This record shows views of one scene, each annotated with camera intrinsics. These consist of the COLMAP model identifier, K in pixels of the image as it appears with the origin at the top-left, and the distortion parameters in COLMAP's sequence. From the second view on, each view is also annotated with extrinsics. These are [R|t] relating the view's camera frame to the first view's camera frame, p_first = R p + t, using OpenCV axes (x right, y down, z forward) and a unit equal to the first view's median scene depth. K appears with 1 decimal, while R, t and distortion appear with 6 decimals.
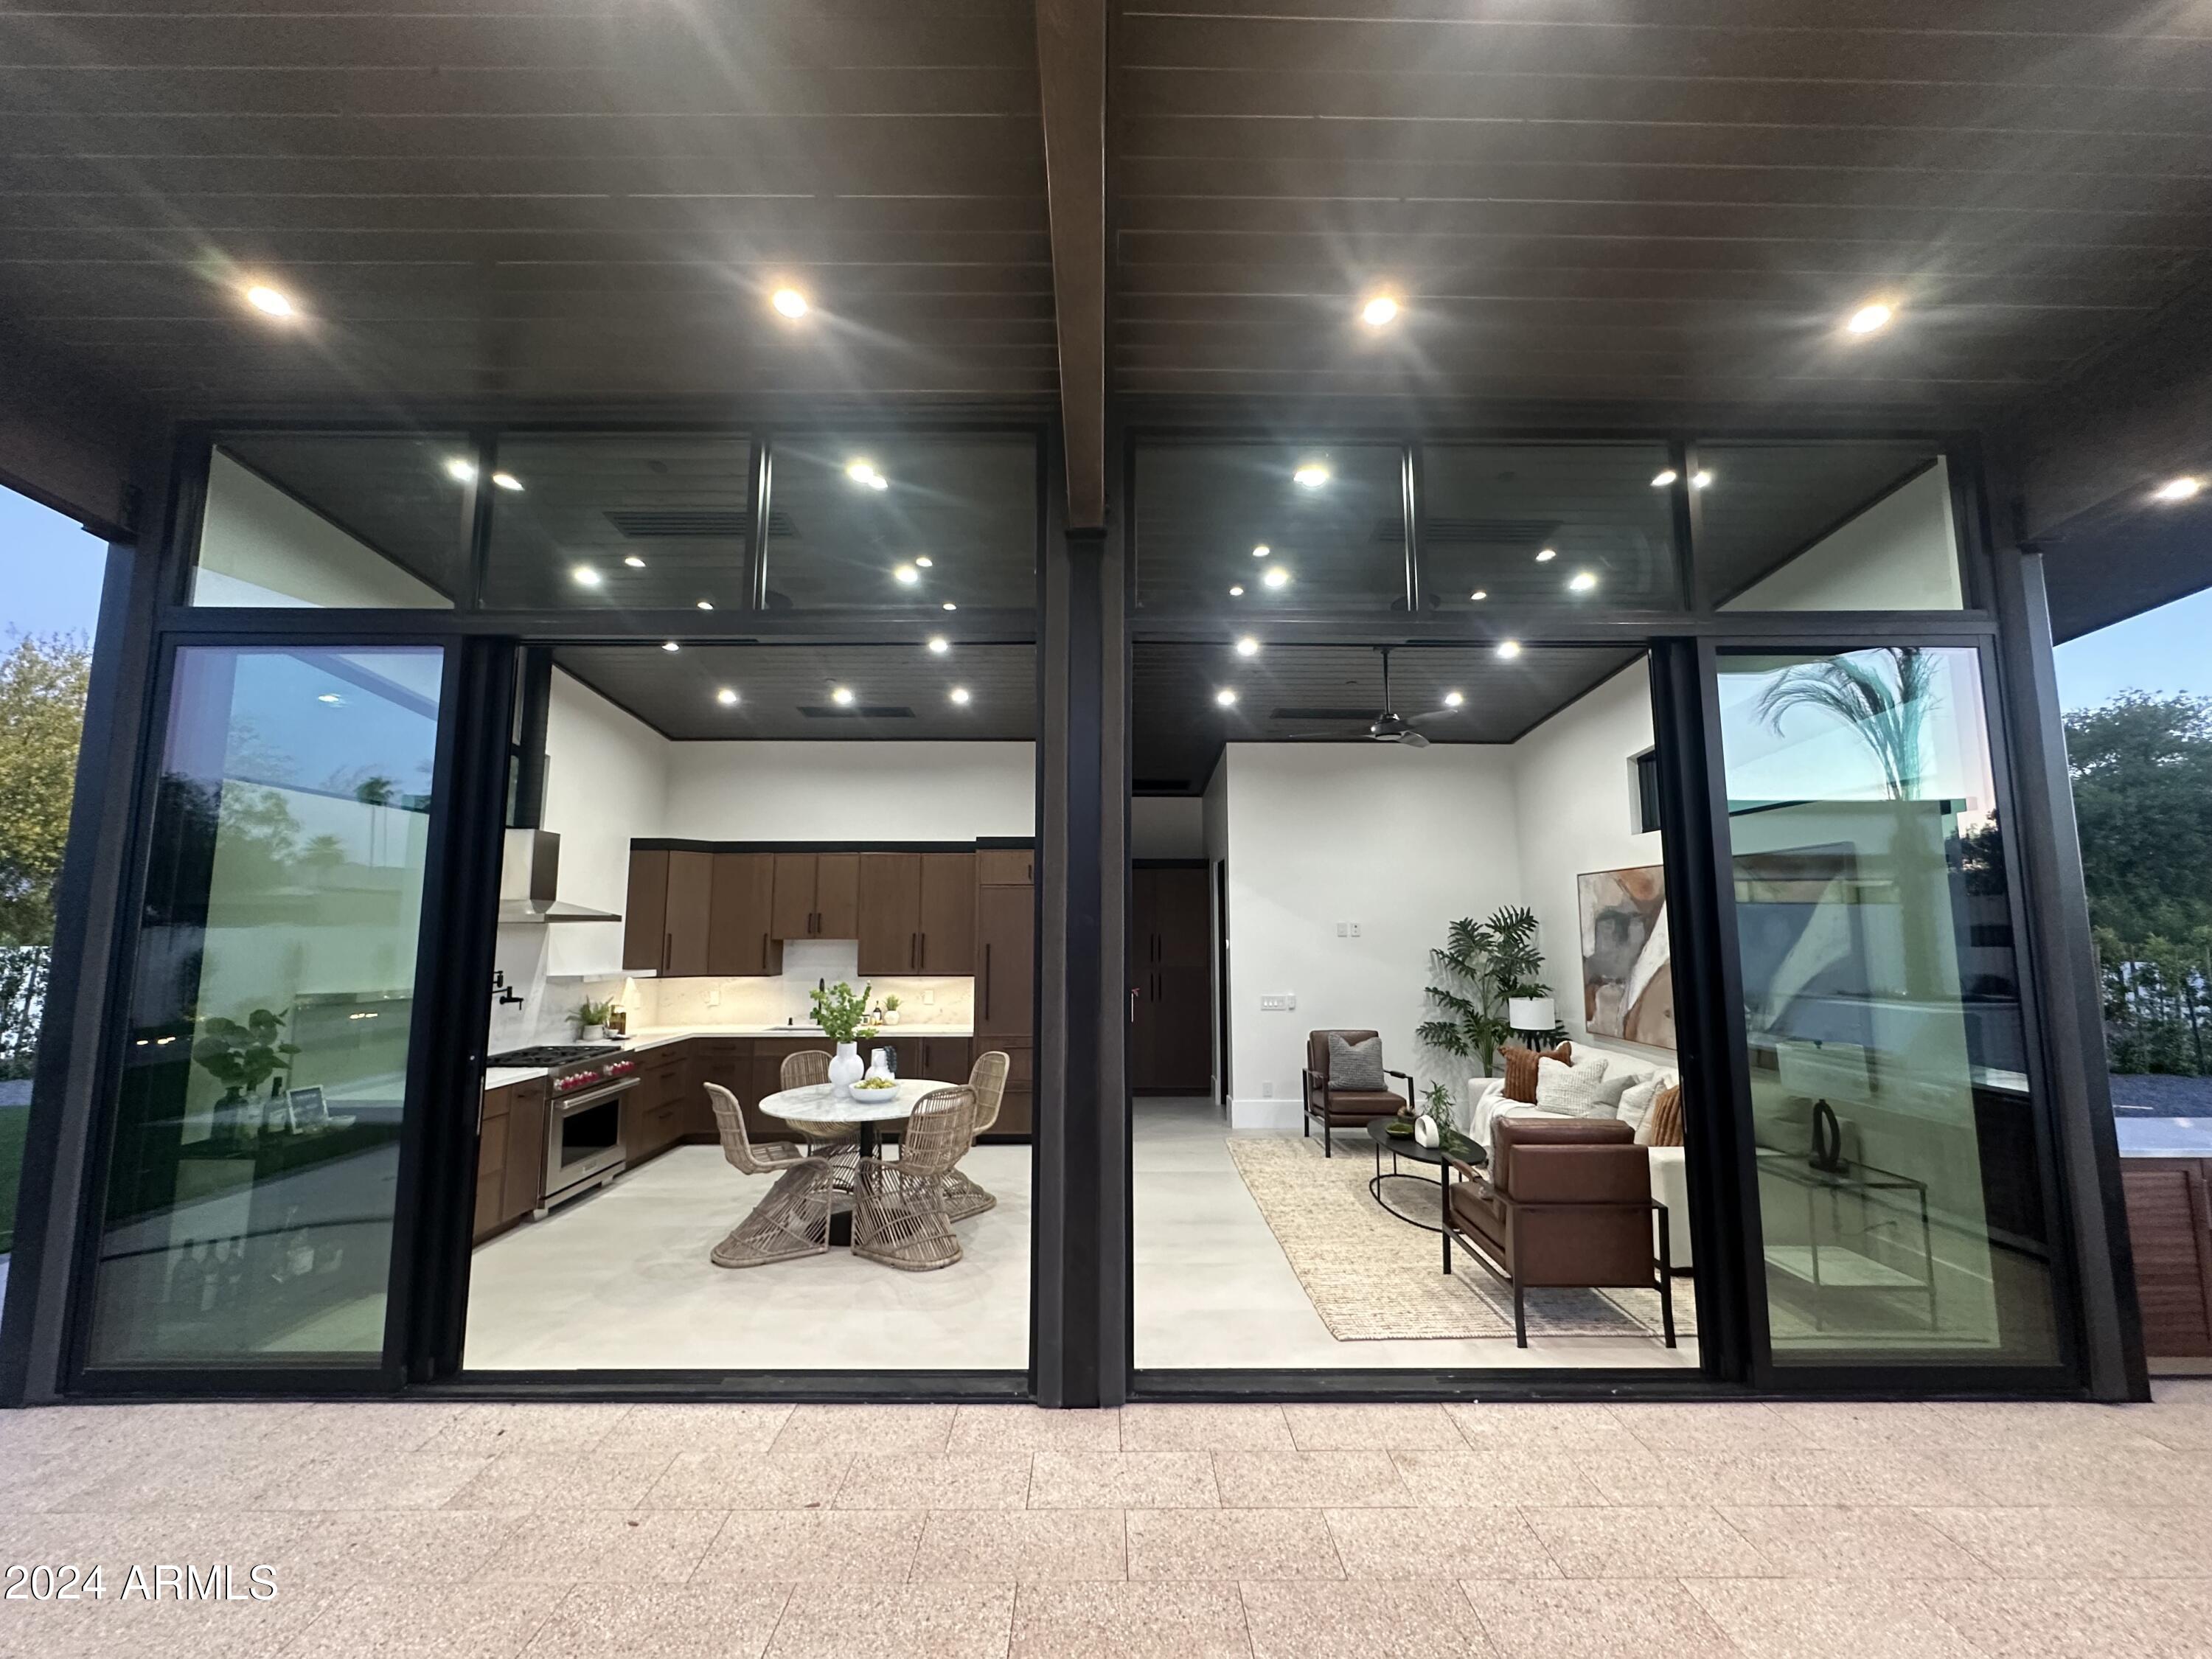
lens RADIAL K [[881.9, 0, 1102.5], [0, 881.9, 833.8], [0, 0, 1]] dist [-0.002043, 0.000262]
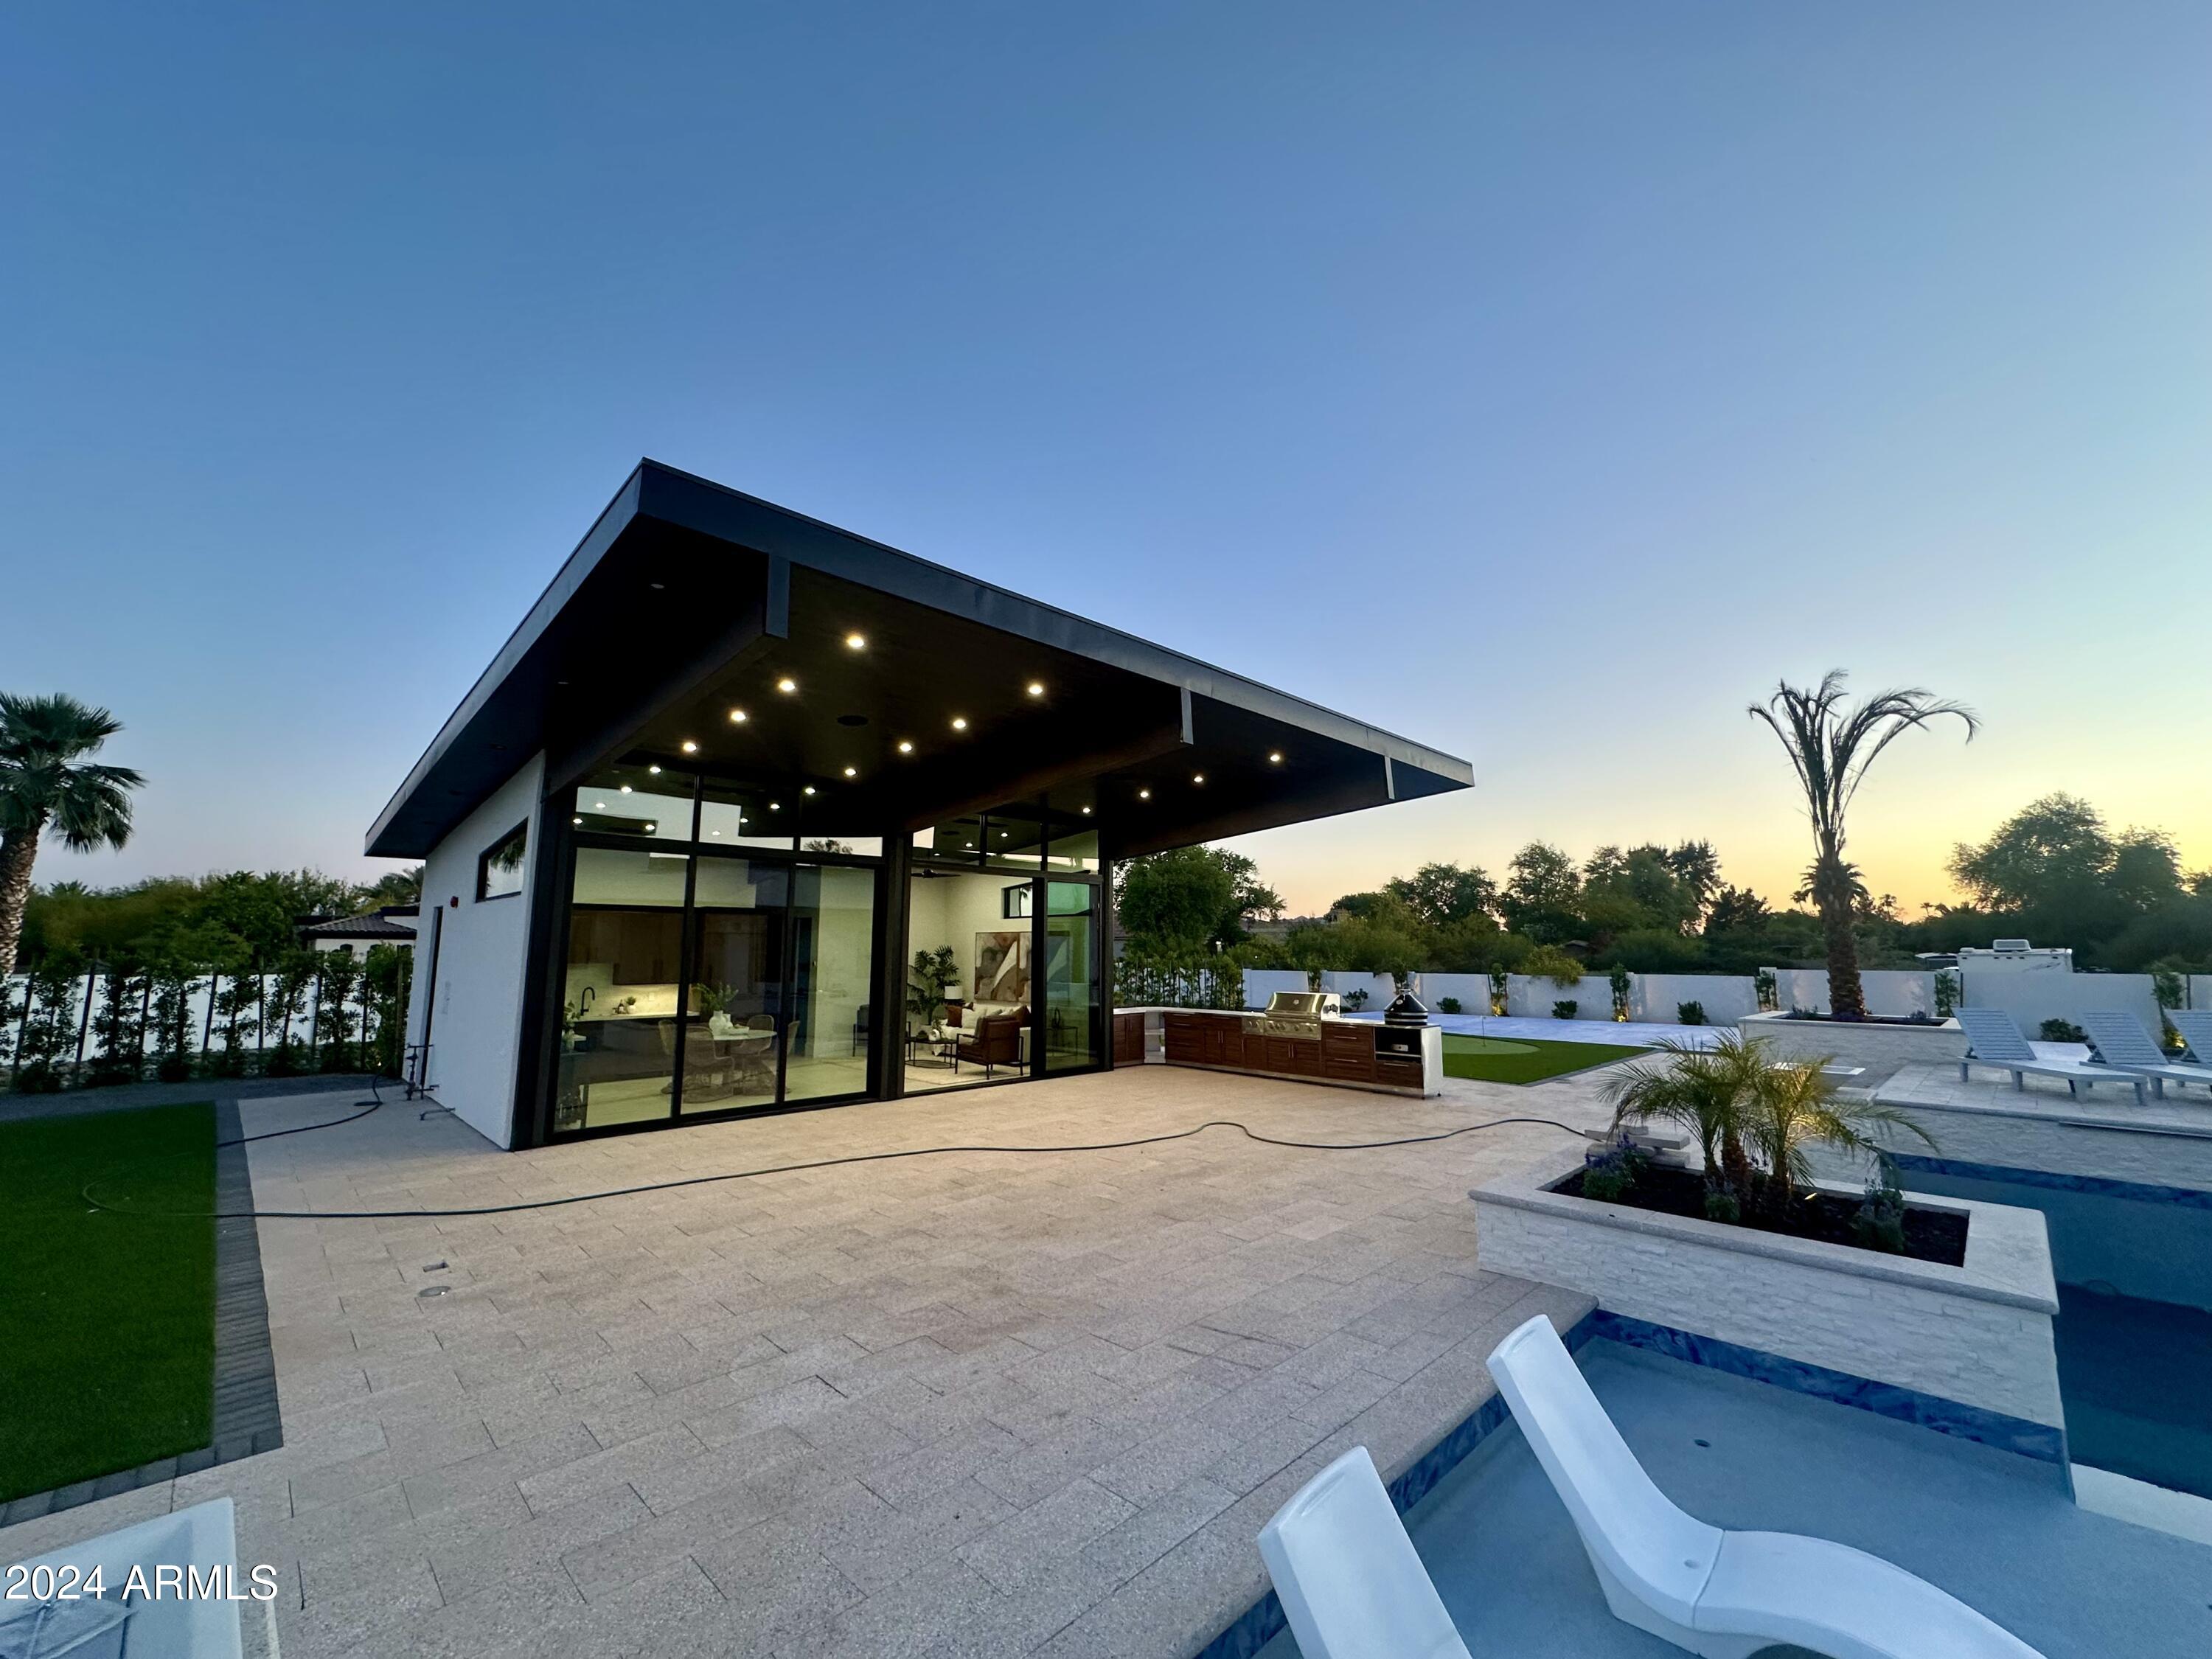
lens RADIAL K [[881.9, 0, 1103.6], [0, 881.9, 829.8], [0, 0, 1]] dist [-0.002043, 0.000262]
pose [[0.711300, 0.096660, 0.696210, -0.899818], [-0.082804, 0.995125, -0.053563, -0.131220], [-0.697994, -0.019550, 0.715837, -0.934890]]
